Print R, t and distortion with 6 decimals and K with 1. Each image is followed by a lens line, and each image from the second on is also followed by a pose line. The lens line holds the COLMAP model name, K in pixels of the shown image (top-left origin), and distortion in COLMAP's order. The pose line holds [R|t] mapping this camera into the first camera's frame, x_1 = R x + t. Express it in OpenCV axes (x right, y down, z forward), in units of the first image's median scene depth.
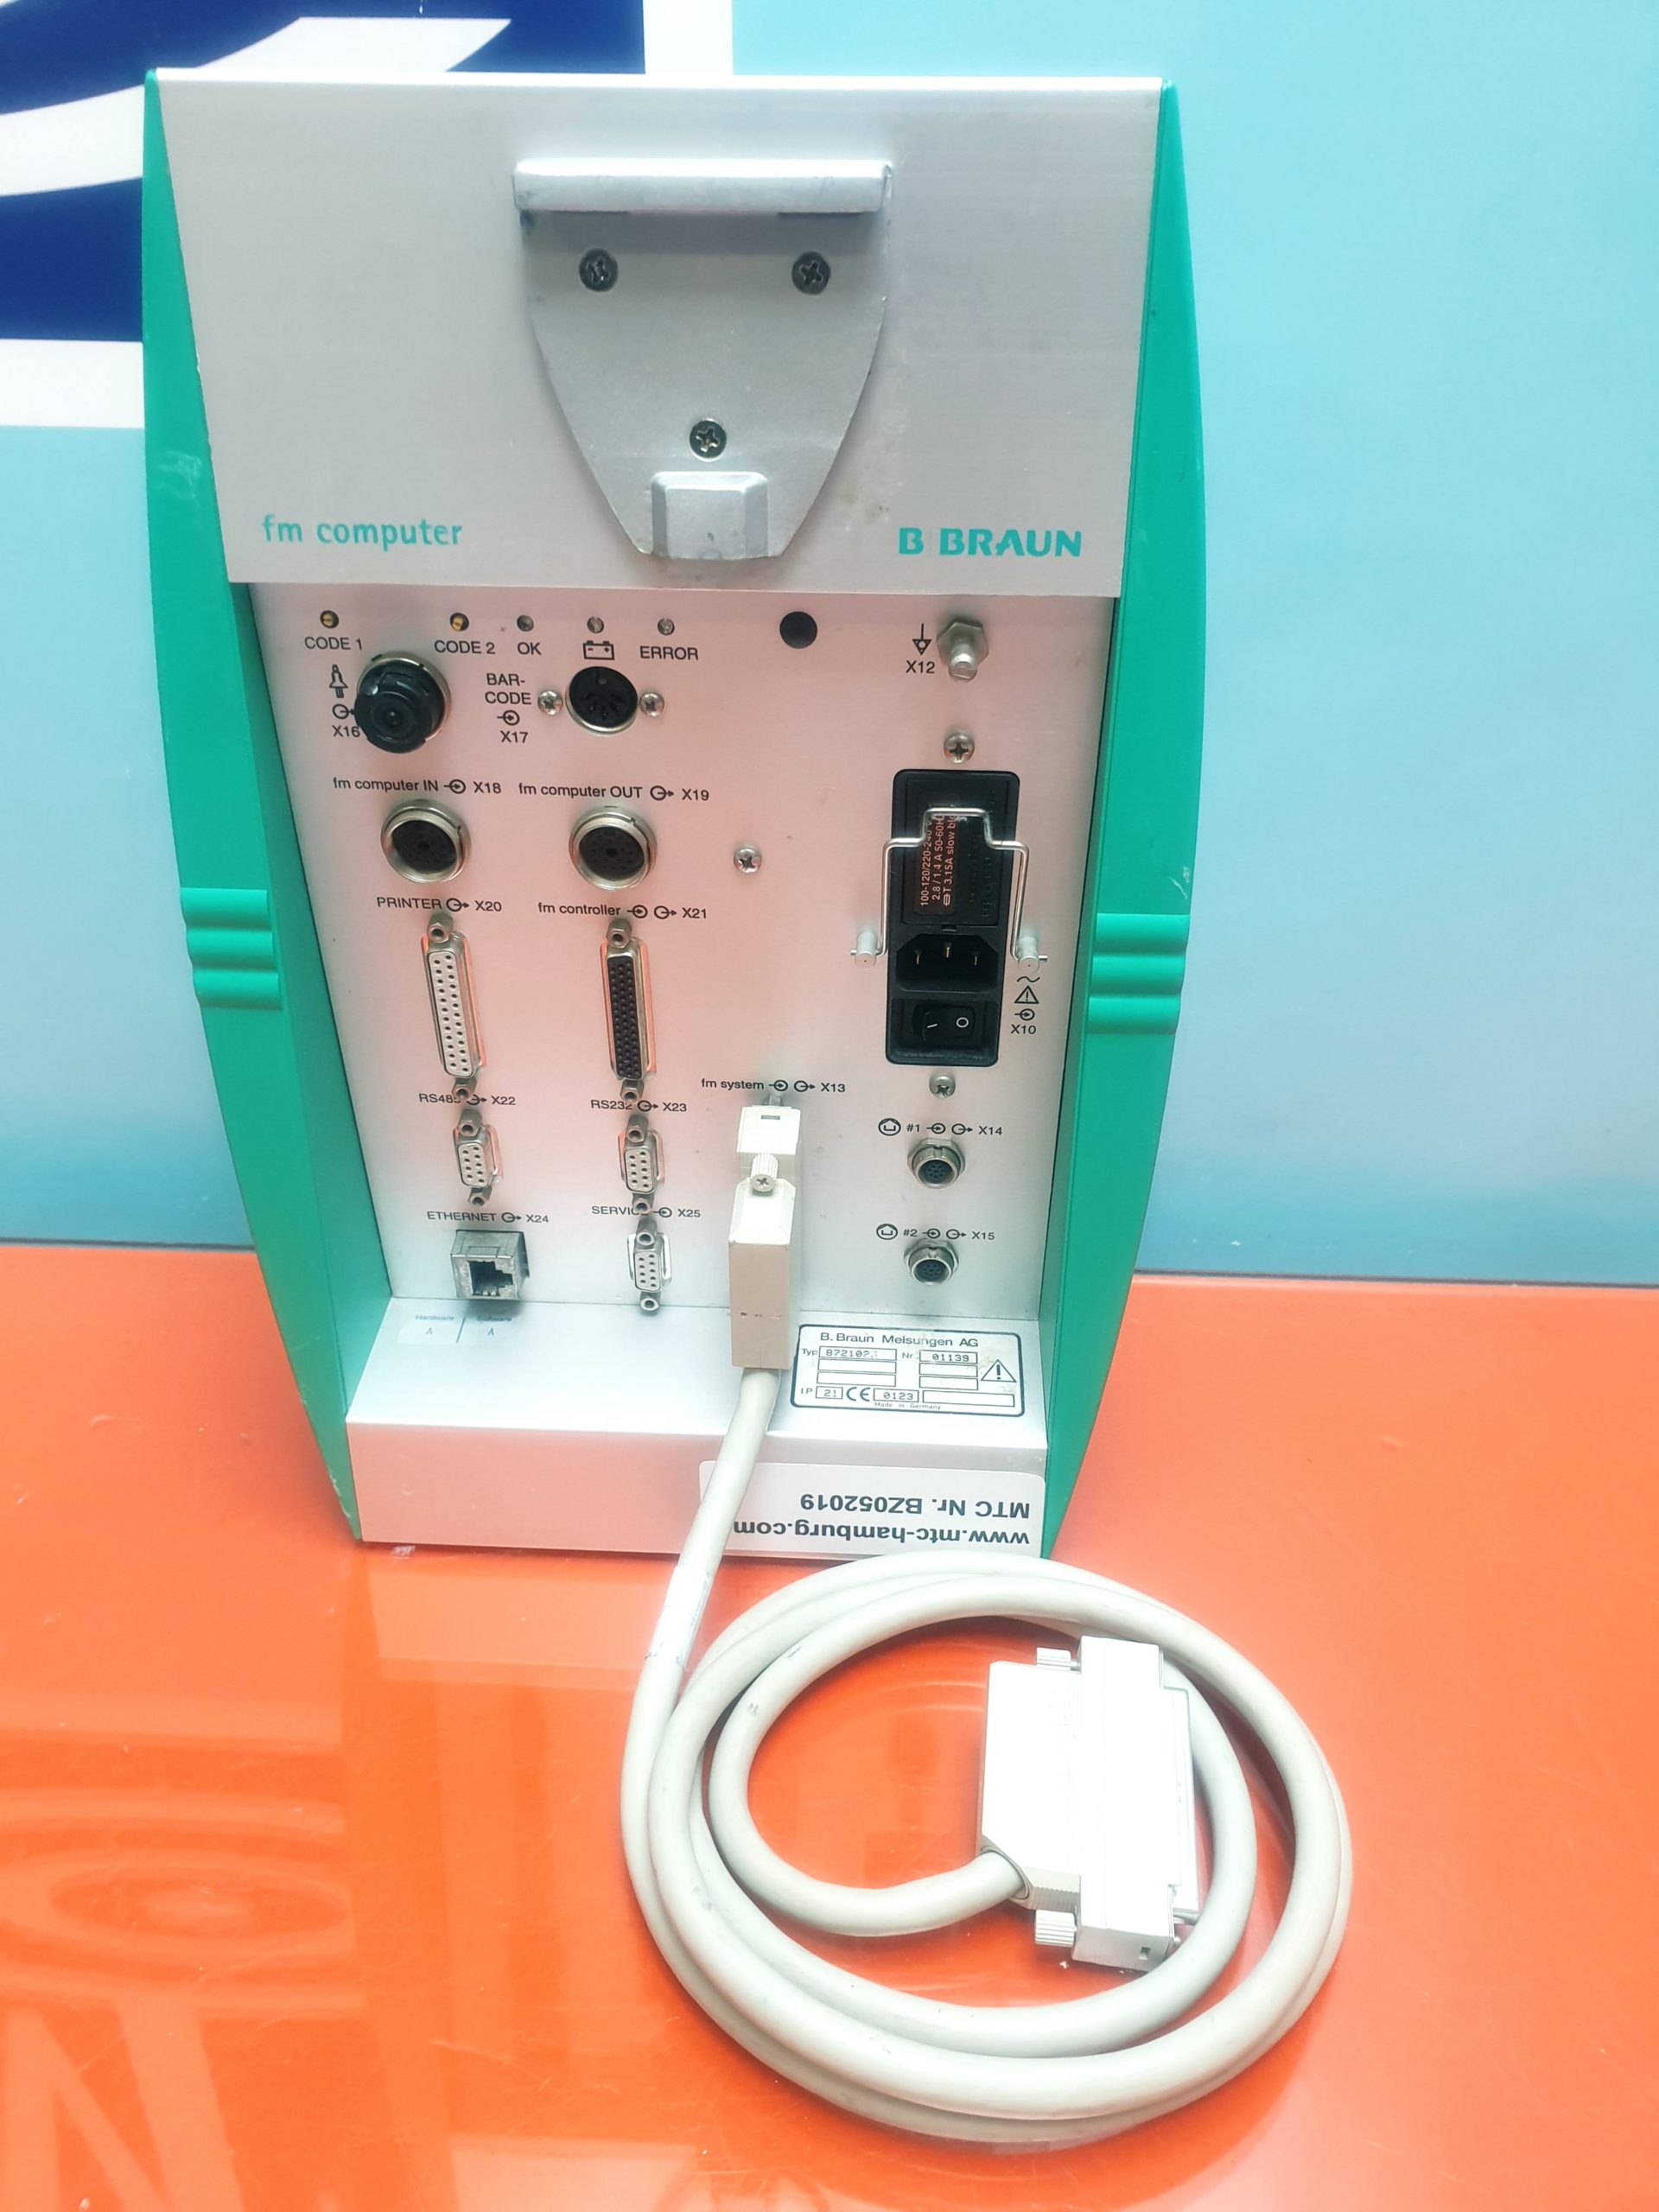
lens RADIAL K [[1676.4, 0, 829.5], [0, 1676.4, 1106.0], [0, 0, 1]] dist [0.230553, -0.000580]
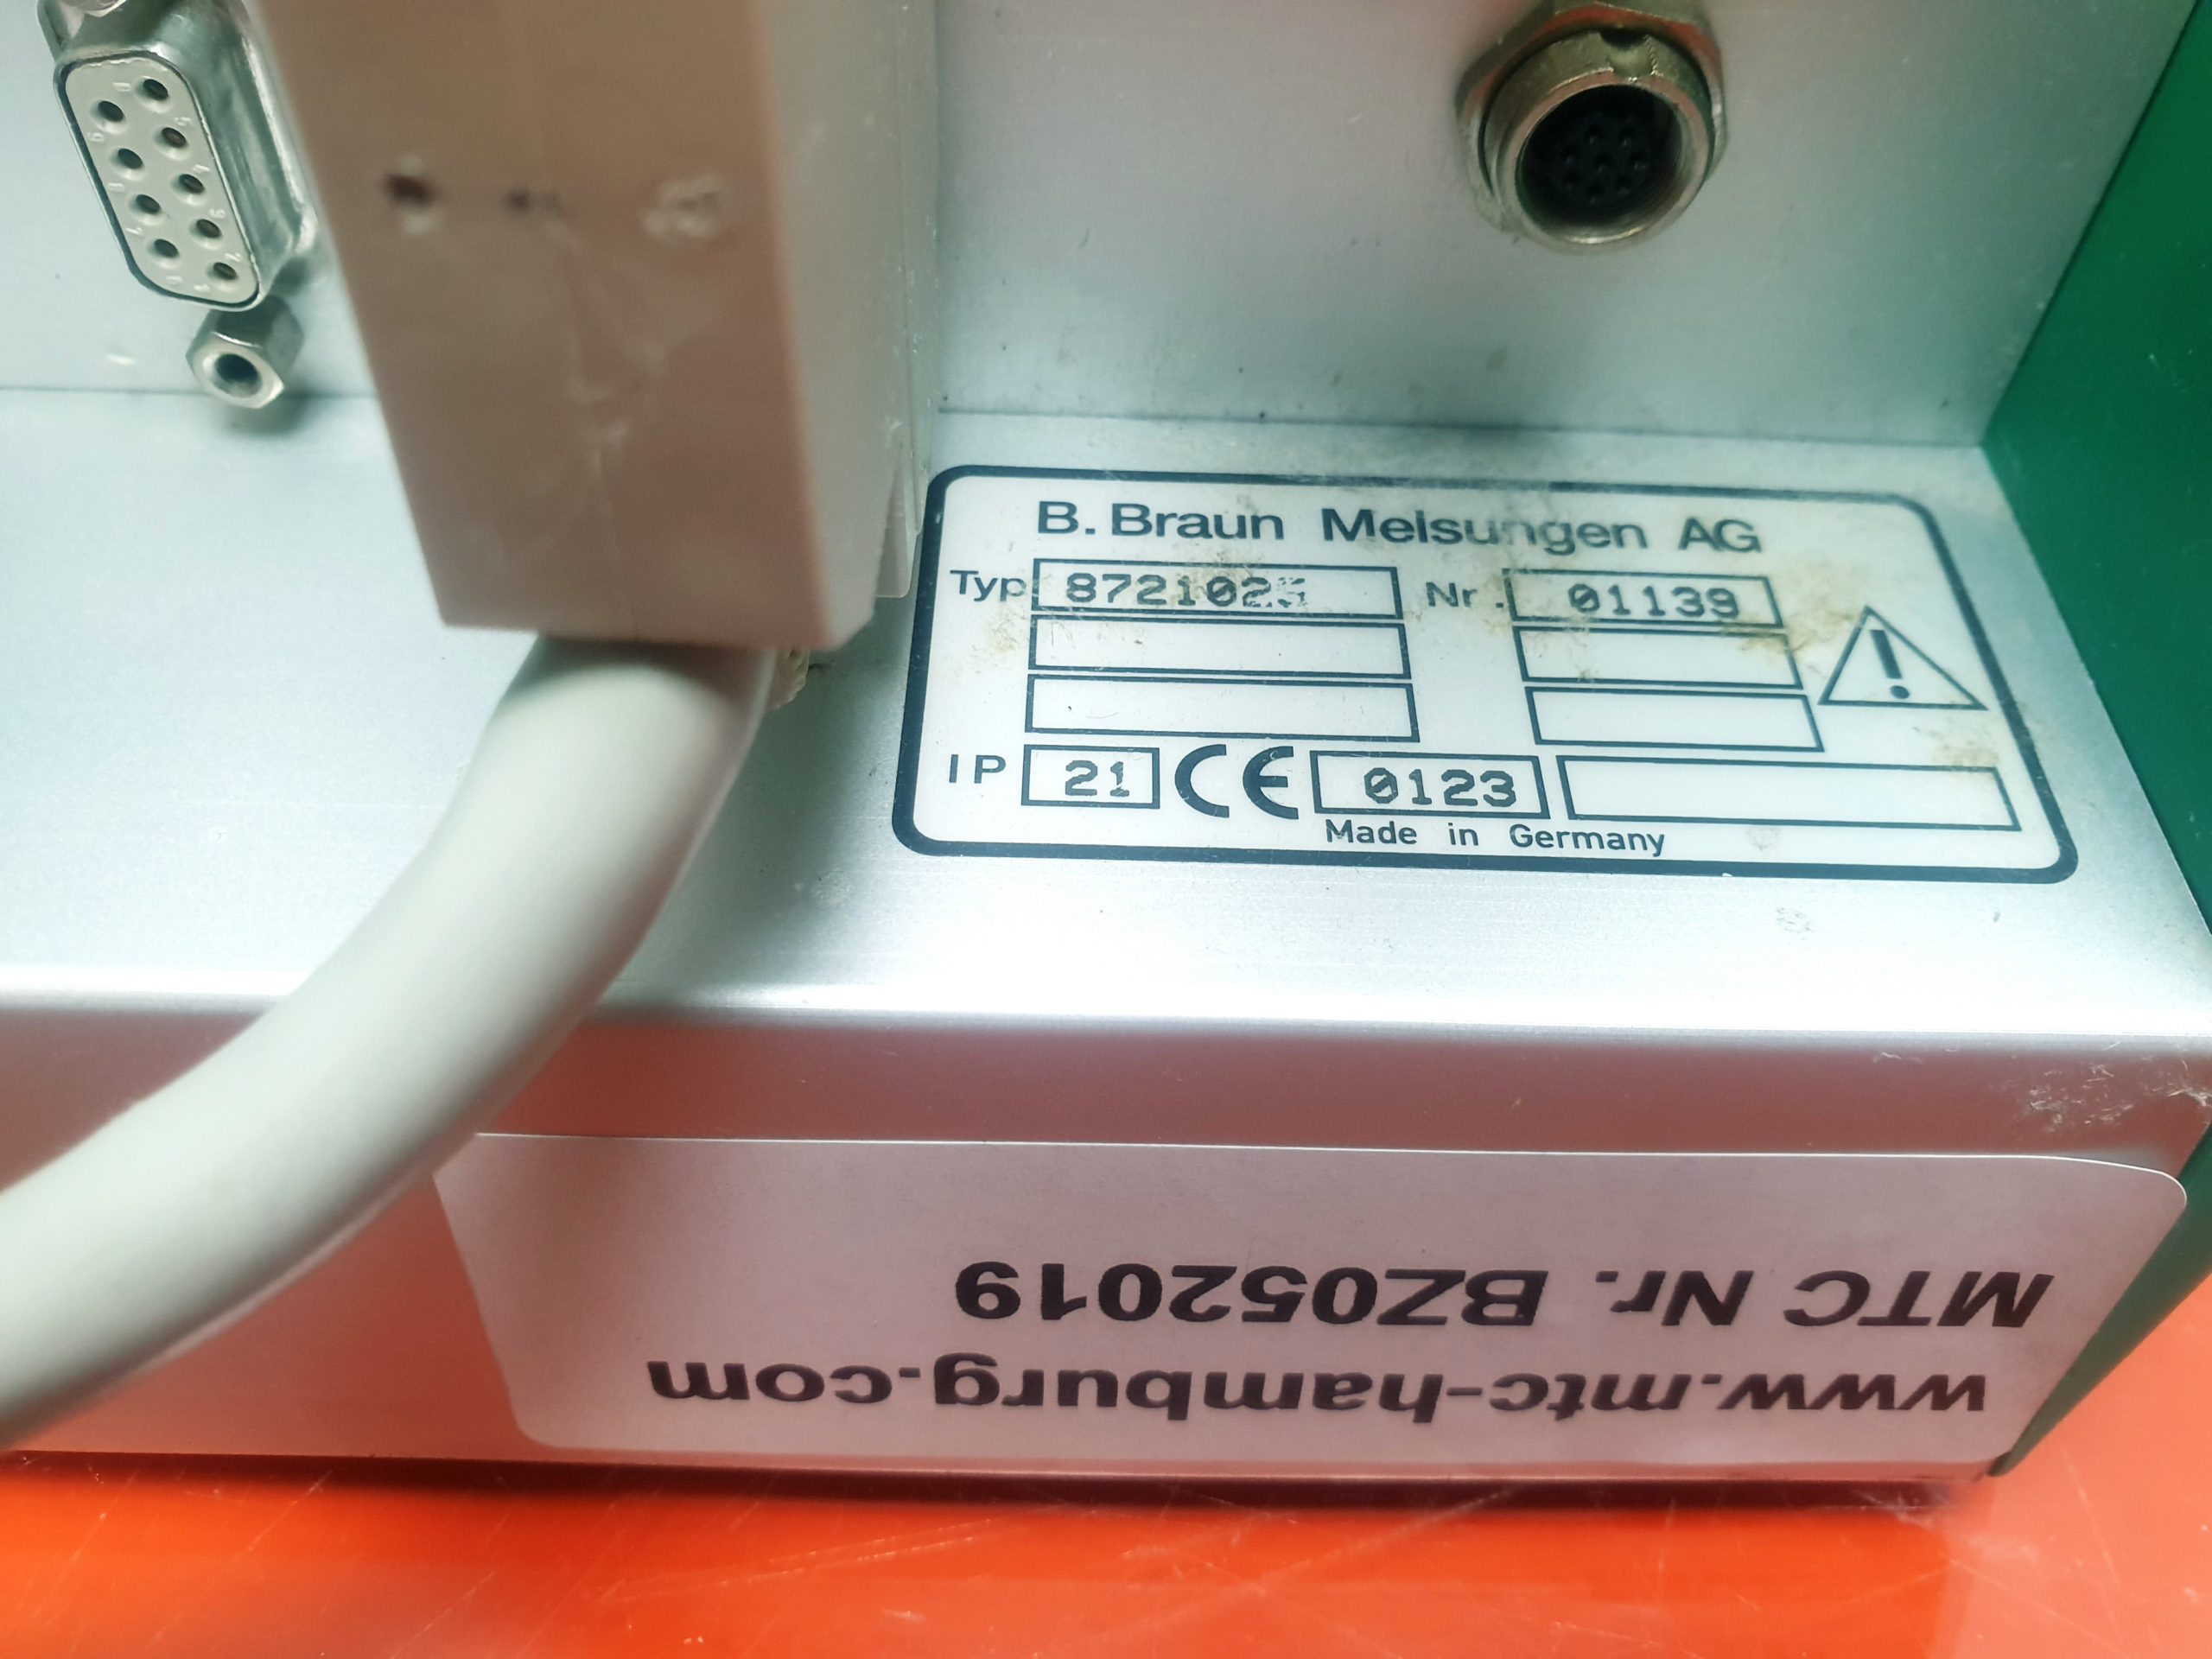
lens RADIAL K [[1856.6, 0, 1106.0], [0, 1856.6, 829.5], [0, 0, 1]] dist [0.063325, -0.000970]
pose [[0.998846, -0.013736, 0.046021, -0.008532], [0.003061, 0.974487, 0.224424, 0.128602], [-0.047930, -0.224024, 0.973404, 0.795529]]
